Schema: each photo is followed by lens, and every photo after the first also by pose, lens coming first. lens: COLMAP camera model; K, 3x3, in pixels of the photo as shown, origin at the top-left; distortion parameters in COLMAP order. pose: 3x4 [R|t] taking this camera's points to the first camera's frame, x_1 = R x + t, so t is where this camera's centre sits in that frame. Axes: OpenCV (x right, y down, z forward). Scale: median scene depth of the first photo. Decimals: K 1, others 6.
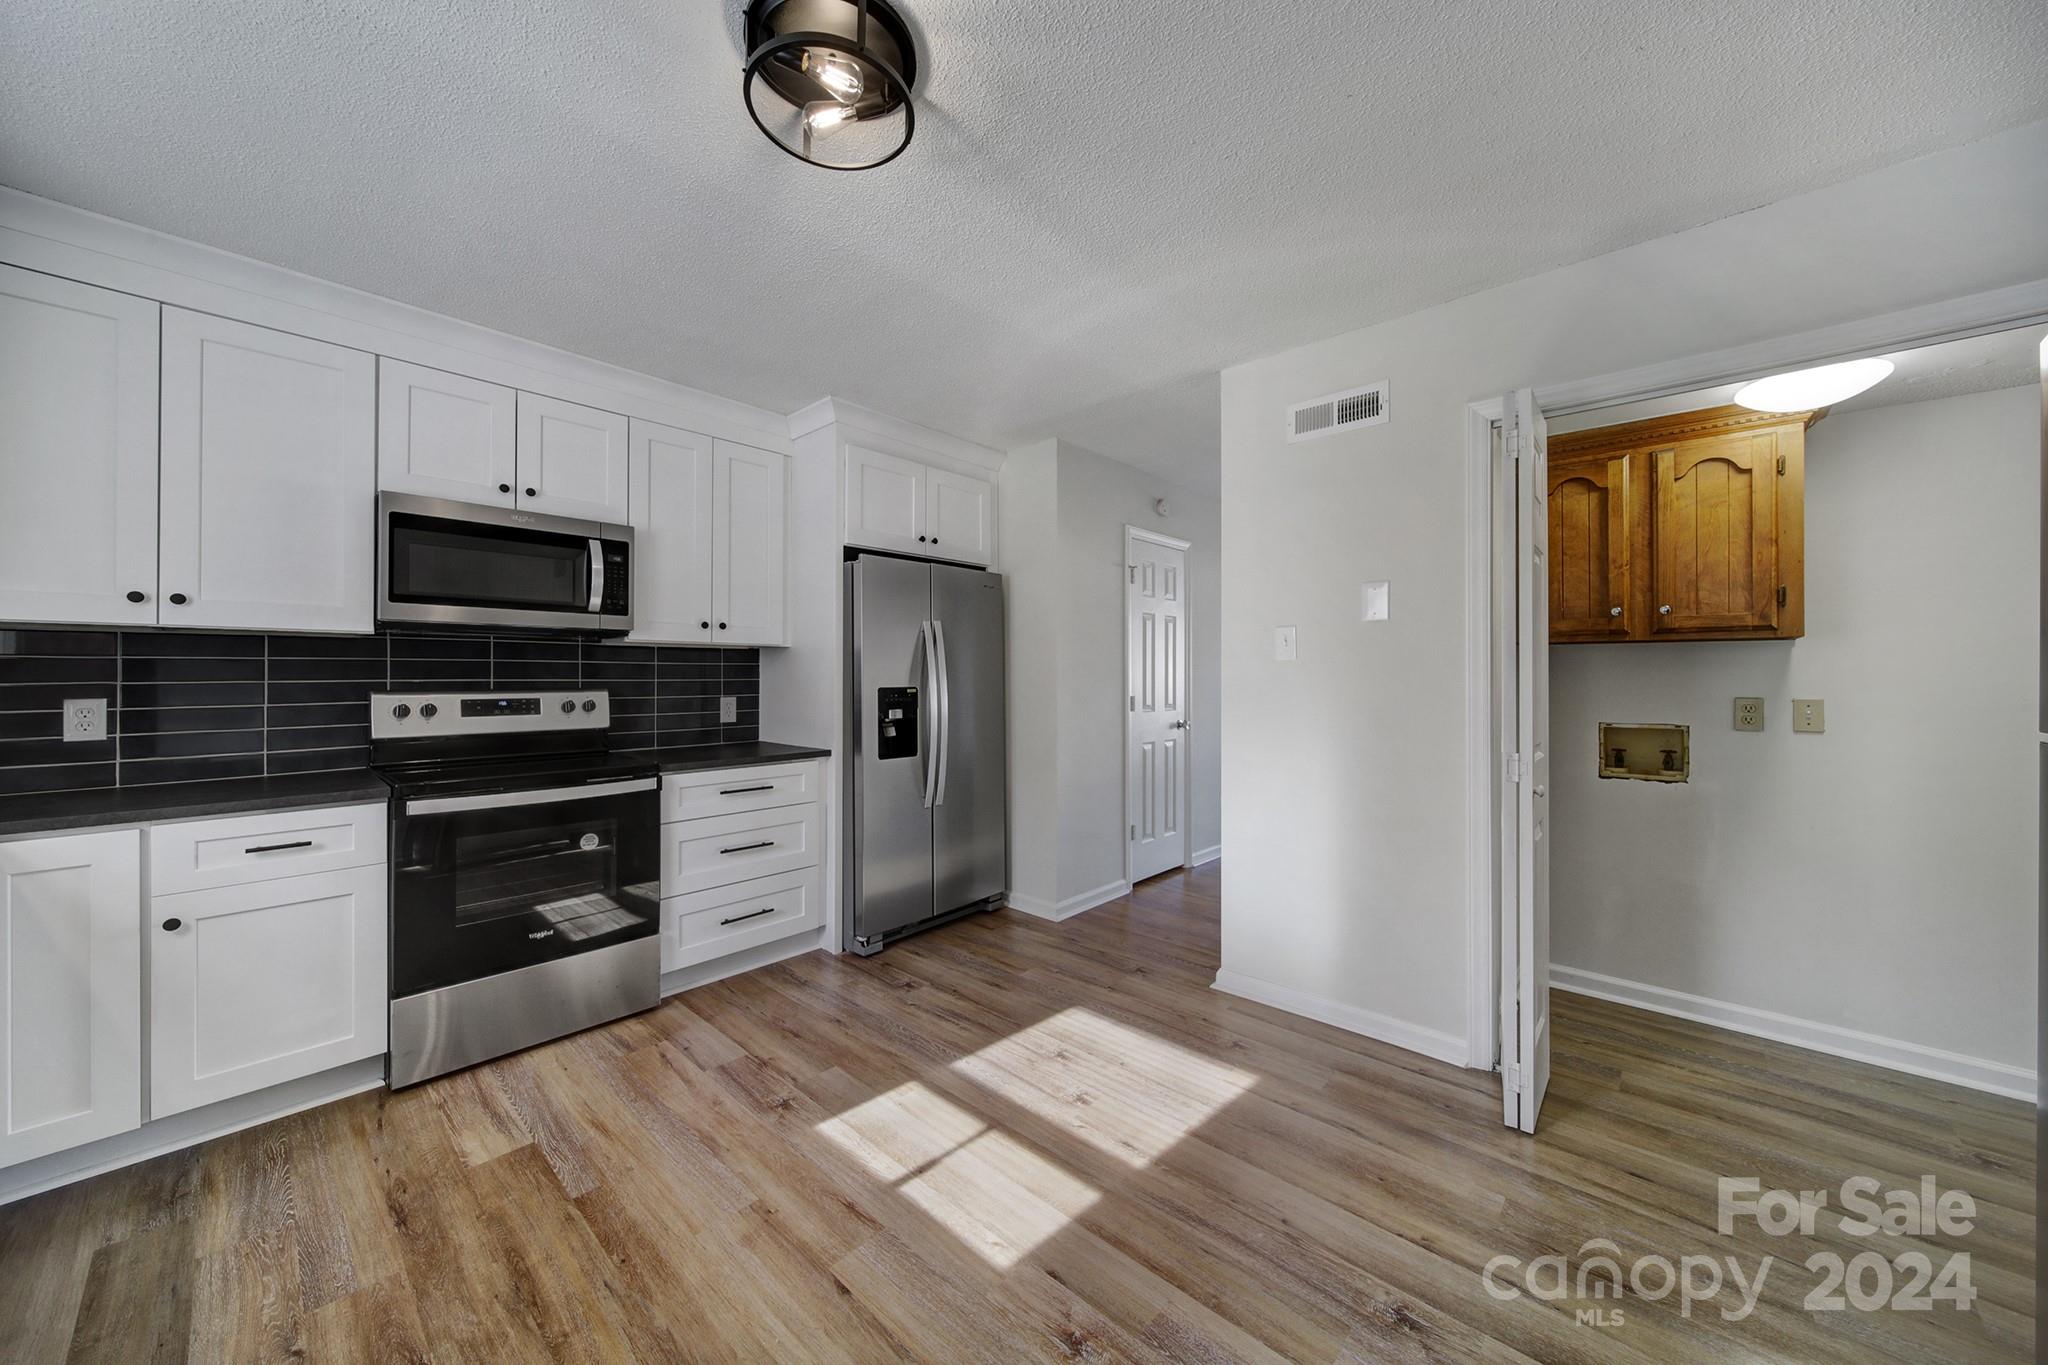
lens RADIAL K [[715.6, 0, 1015.7], [0, 715.6, 670.3], [0, 0, 1]] dist [-0.000880, -0.000127]
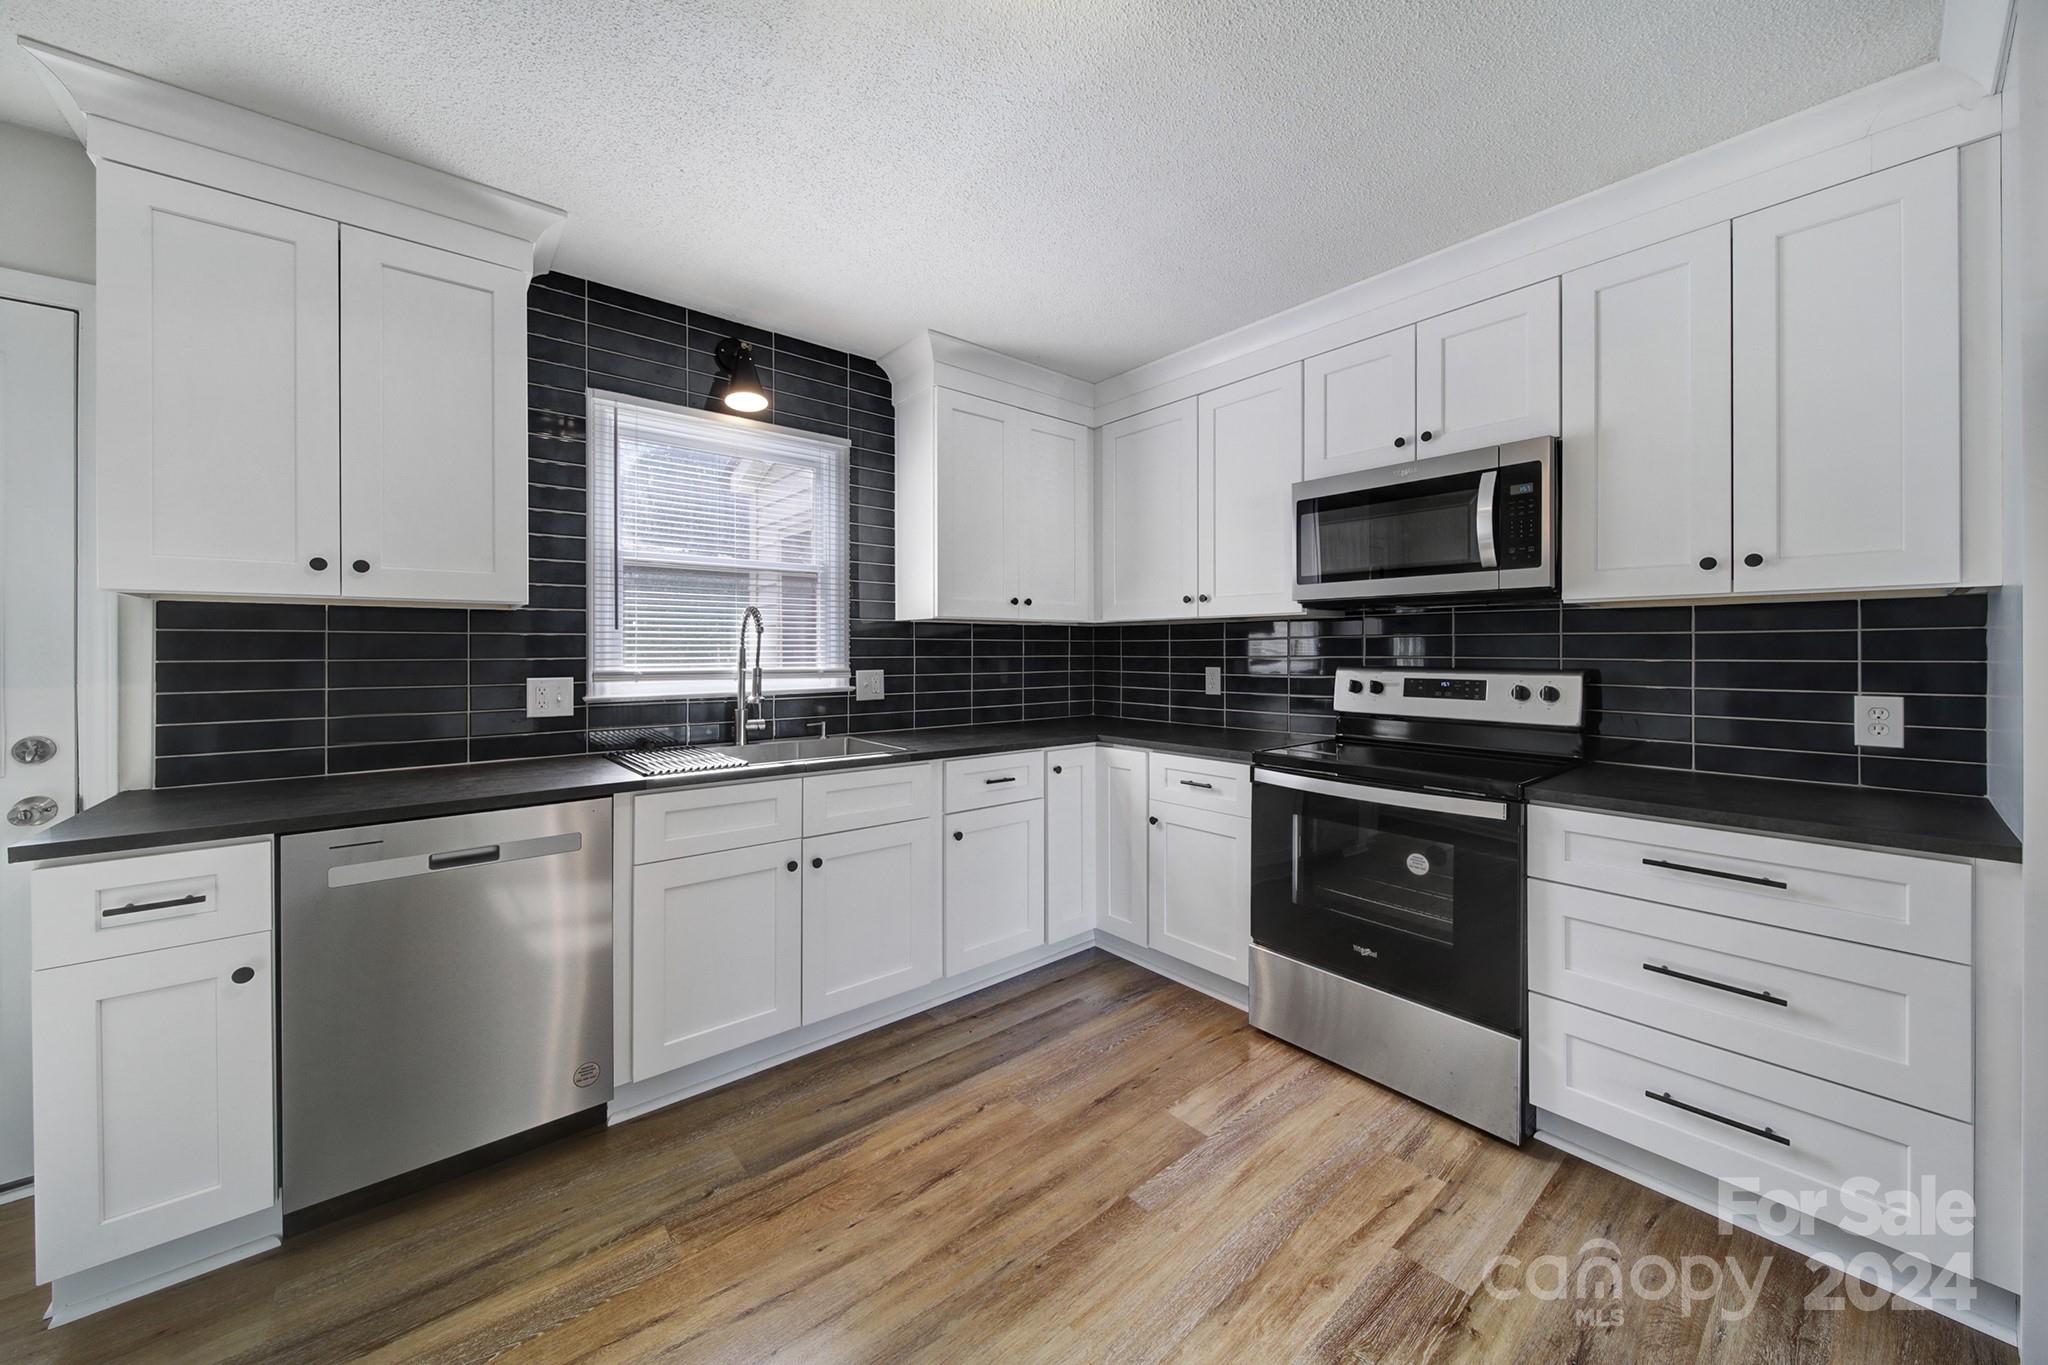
lens RADIAL K [[728.4, 0, 1018.0], [0, 728.4, 648.8], [0, 0, 1]] dist [0.000264, 0.000025]
pose [[-0.126750, -0.004536, -0.991924, 0.255350], [0.004853, 0.999975, -0.005193, 0.005739], [0.991923, -0.005472, -0.126725, 0.670288]]
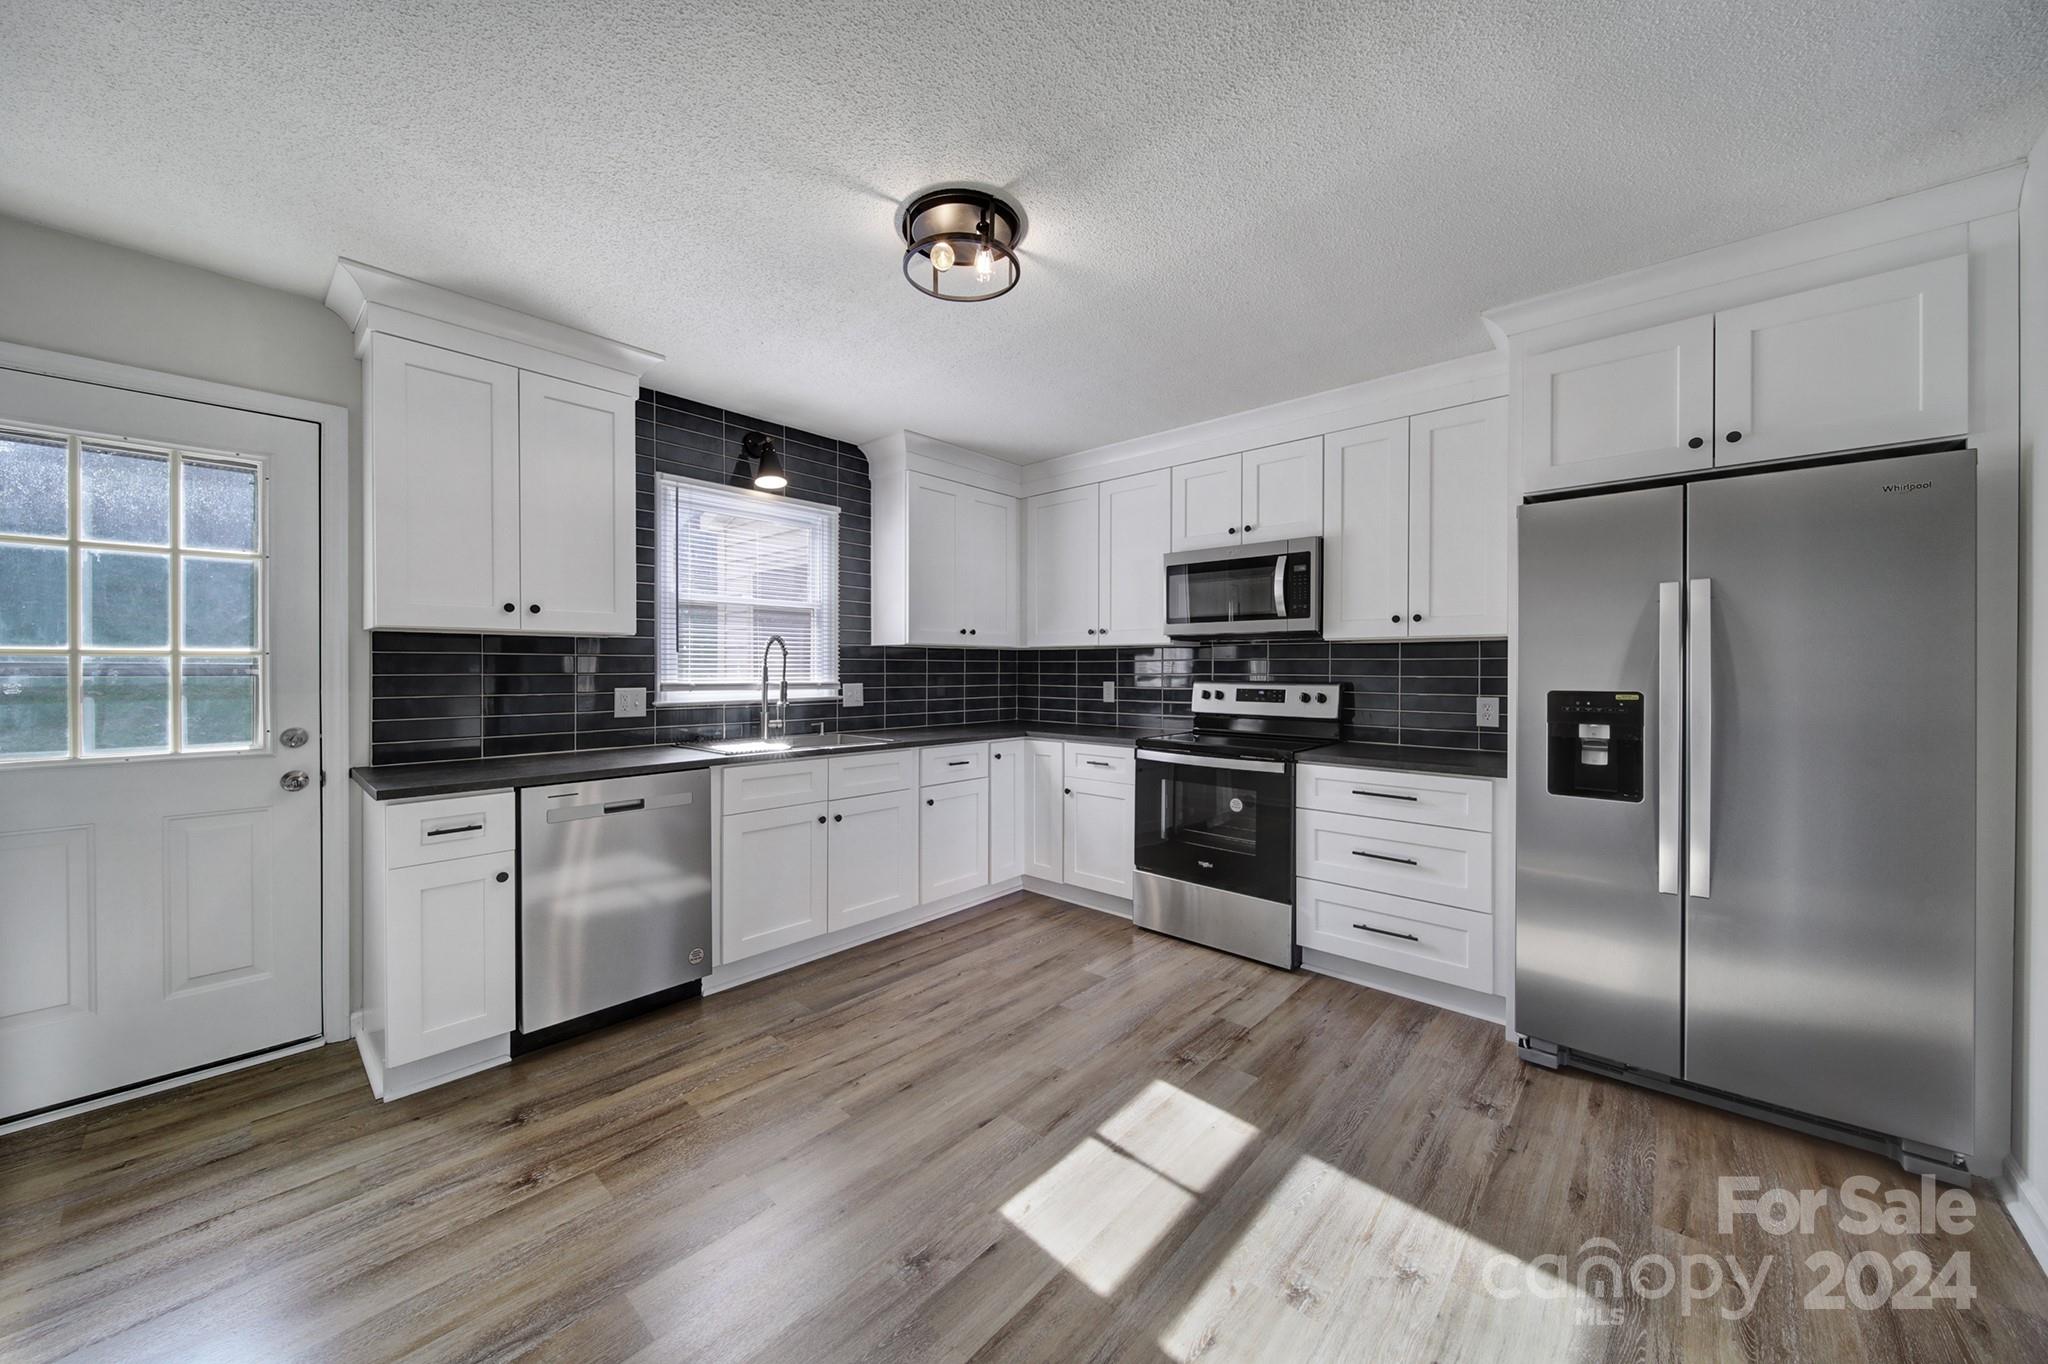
lens RADIAL K [[715.6, 0, 1015.7], [0, 715.6, 669.8], [0, 0, 1]] dist [-0.000880, -0.000127]
pose [[0.010636, -0.000803, -0.999943, 0.643978], [0.001914, 0.999998, -0.000782, 0.005806], [0.999942, -0.001905, 0.010638, 0.607678]]
